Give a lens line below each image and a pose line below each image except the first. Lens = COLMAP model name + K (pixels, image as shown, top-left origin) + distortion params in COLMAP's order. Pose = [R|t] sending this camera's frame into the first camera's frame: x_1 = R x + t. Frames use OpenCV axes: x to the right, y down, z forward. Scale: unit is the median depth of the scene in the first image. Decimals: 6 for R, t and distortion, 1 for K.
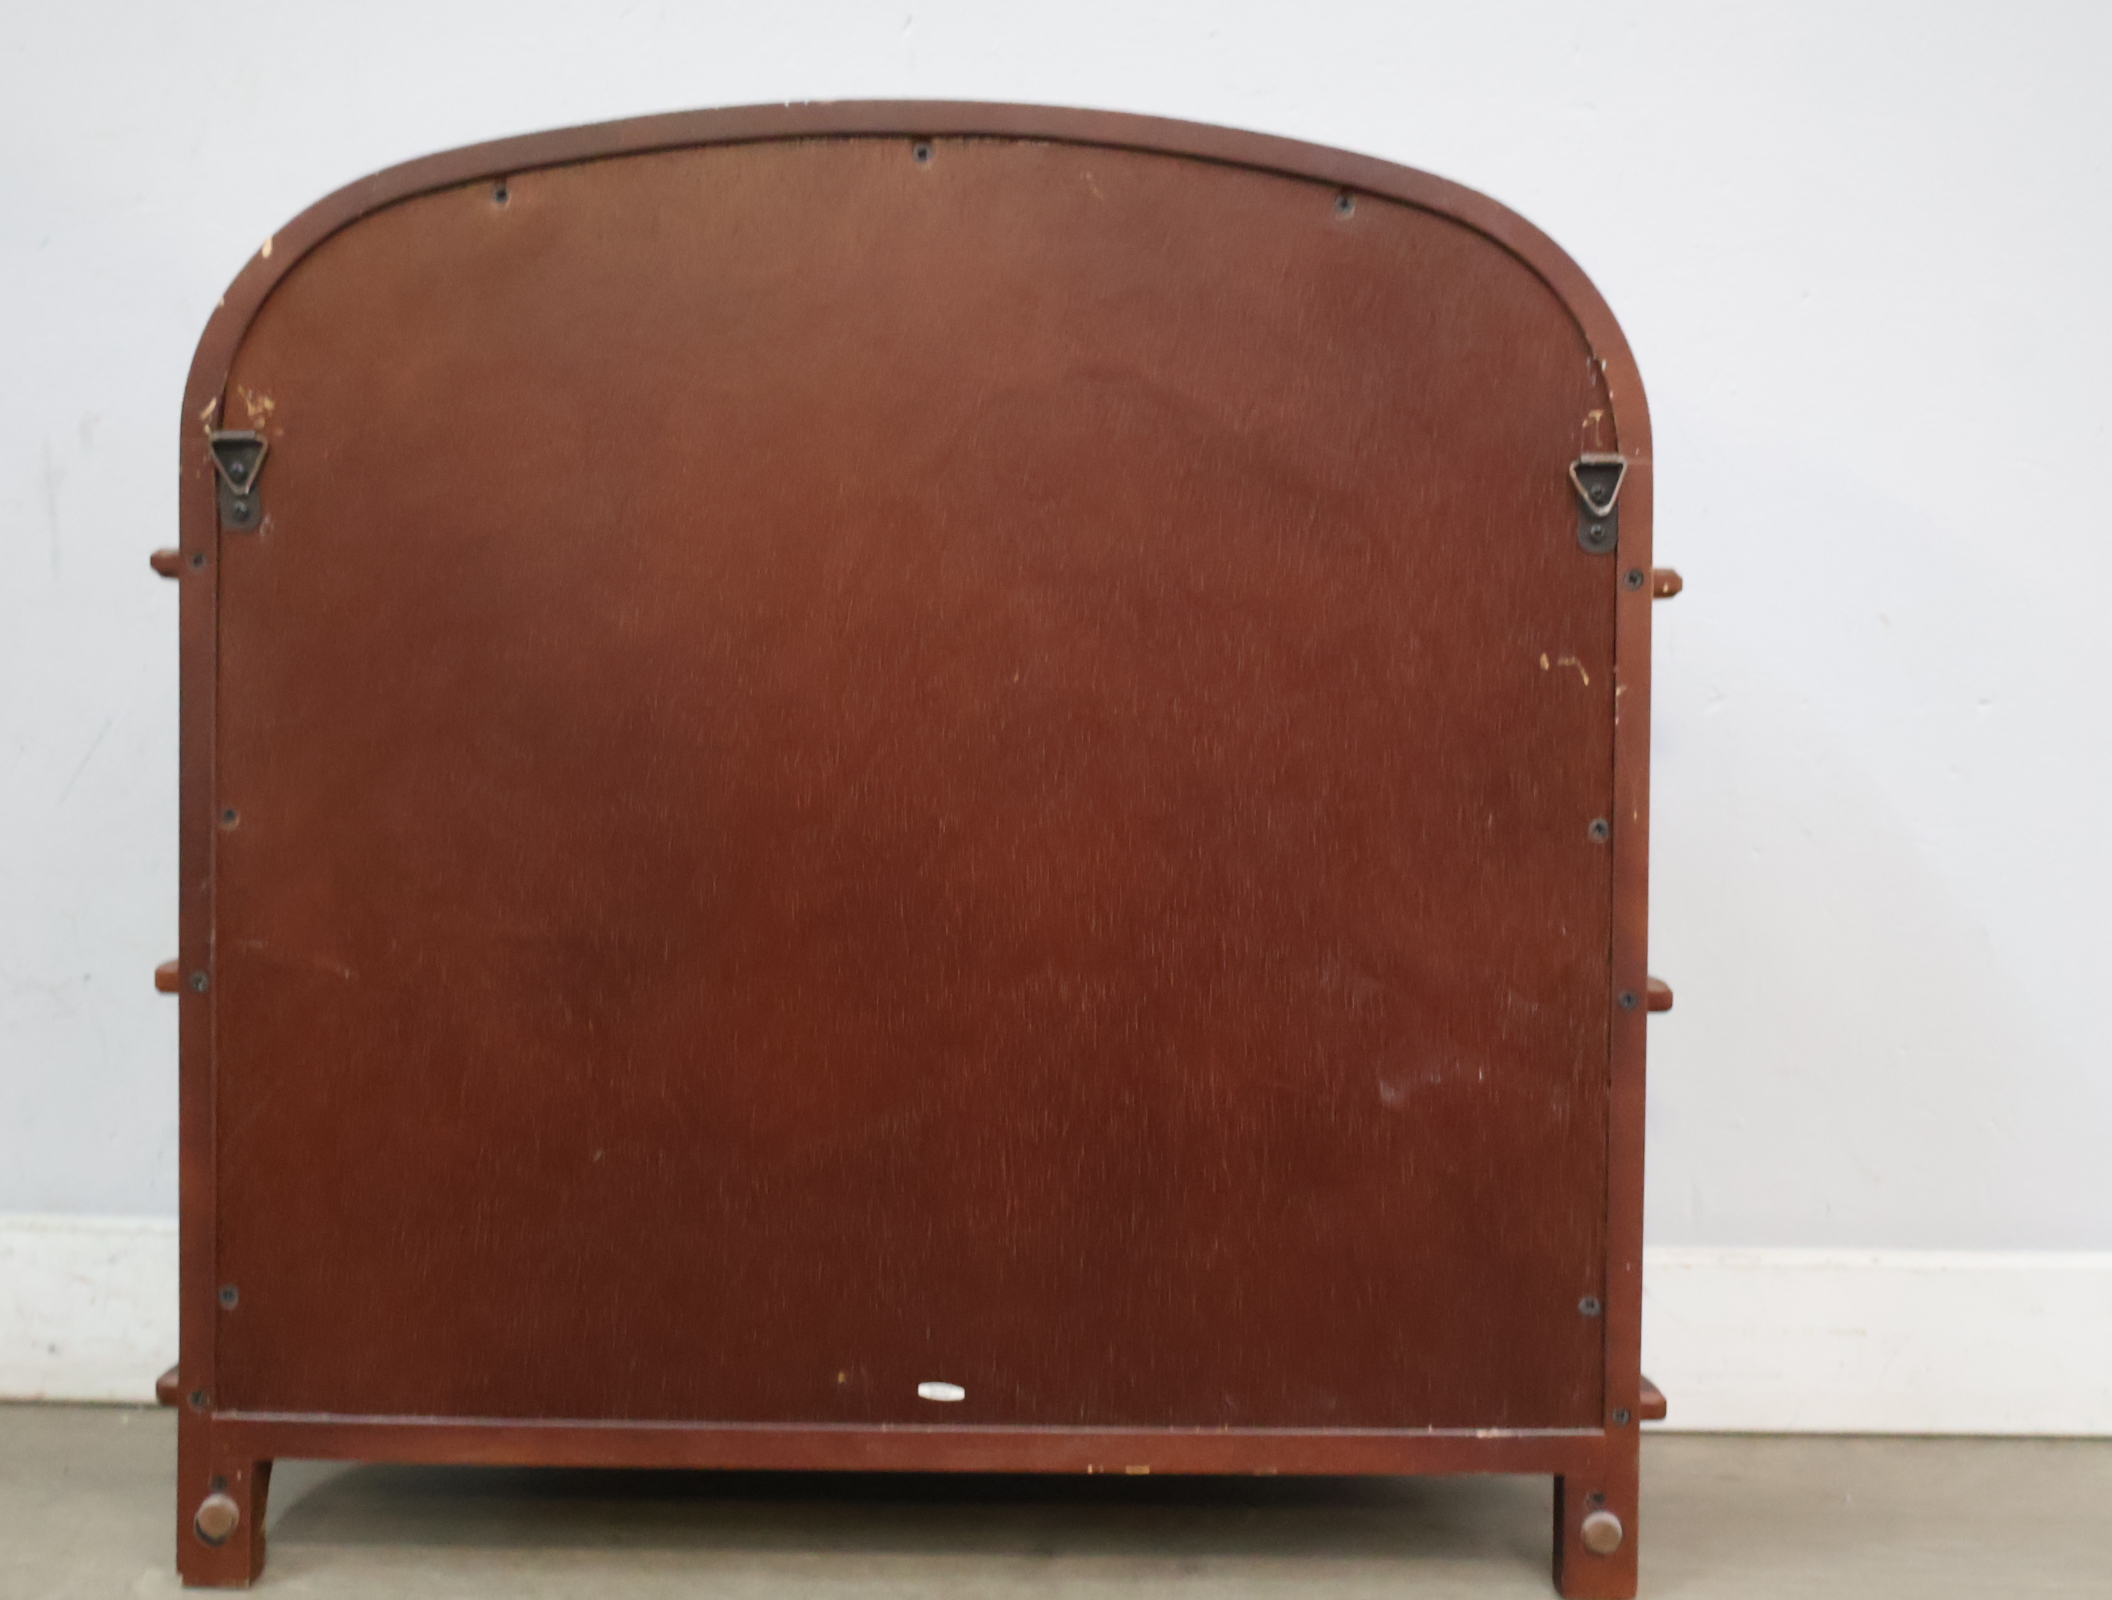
lens RADIAL K [[2411.8, 0, 1060.7], [0, 2411.8, 815.1], [0, 0, 1]] dist [-0.002025, 0.000000]
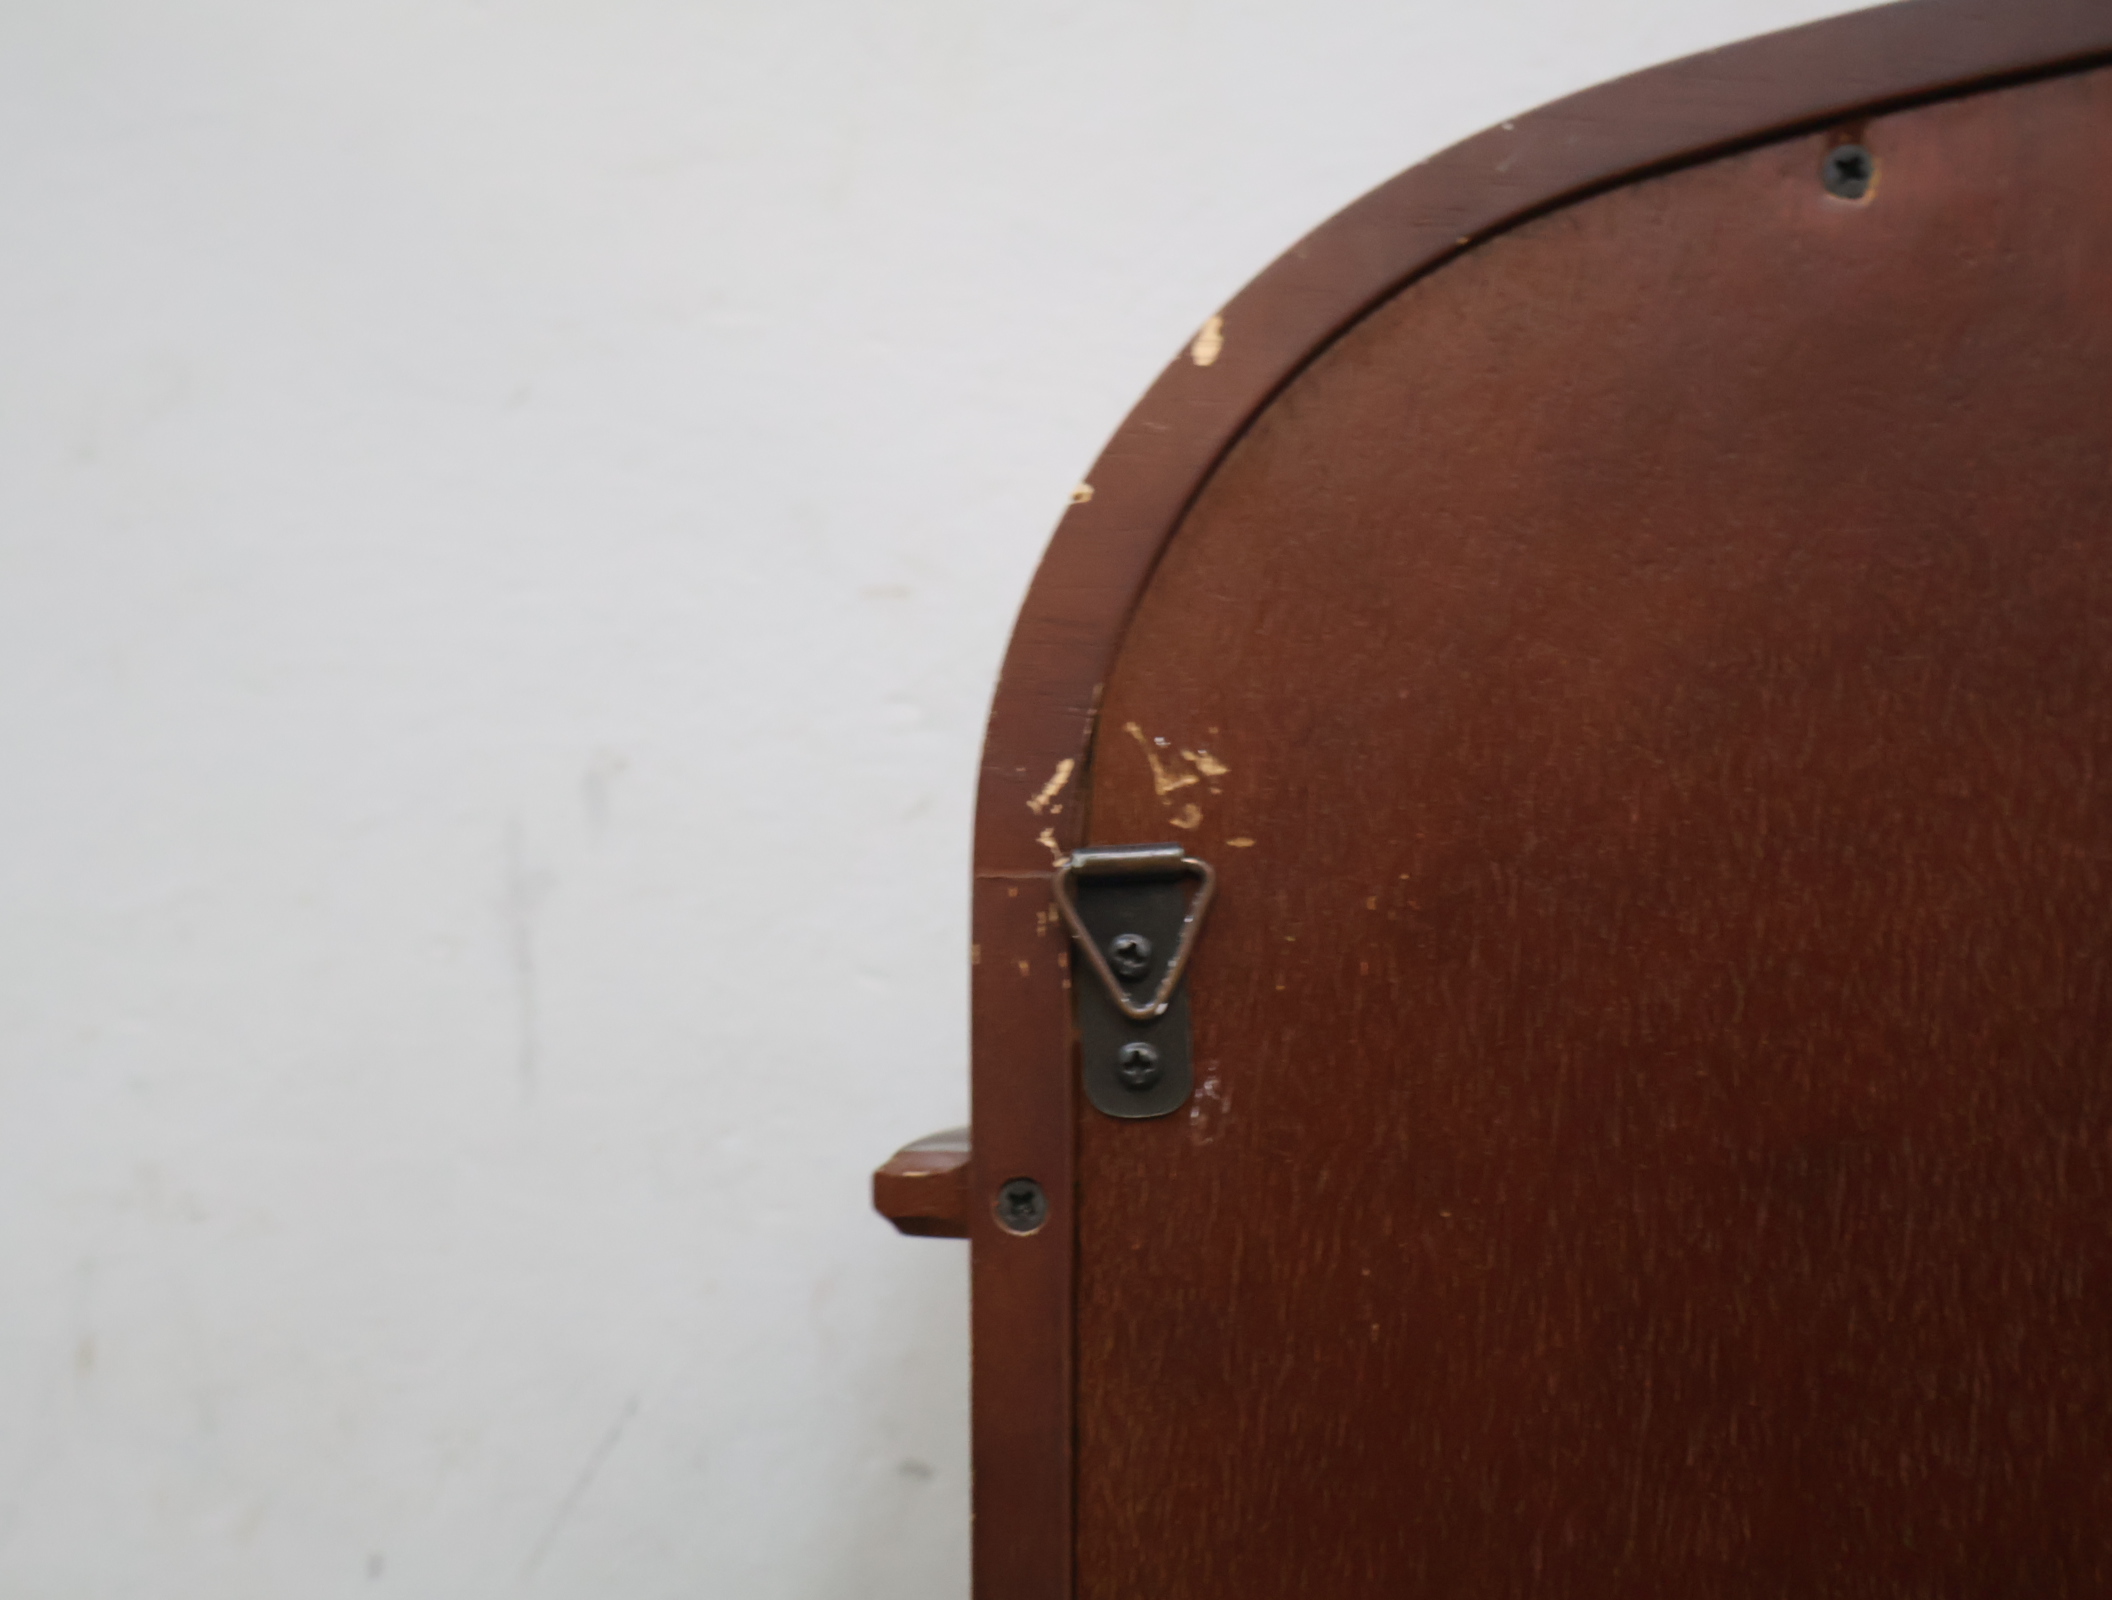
lens RADIAL K [[2411.8, 0, 1052.4], [0, 2411.8, 792.8], [0, 0, 1]] dist [-0.002025, 0.000000]
pose [[0.994688, -0.025539, -0.099719, -0.317508], [0.015772, 0.995107, -0.097534, -0.131899], [0.101722, 0.095443, 0.990224, 0.642090]]
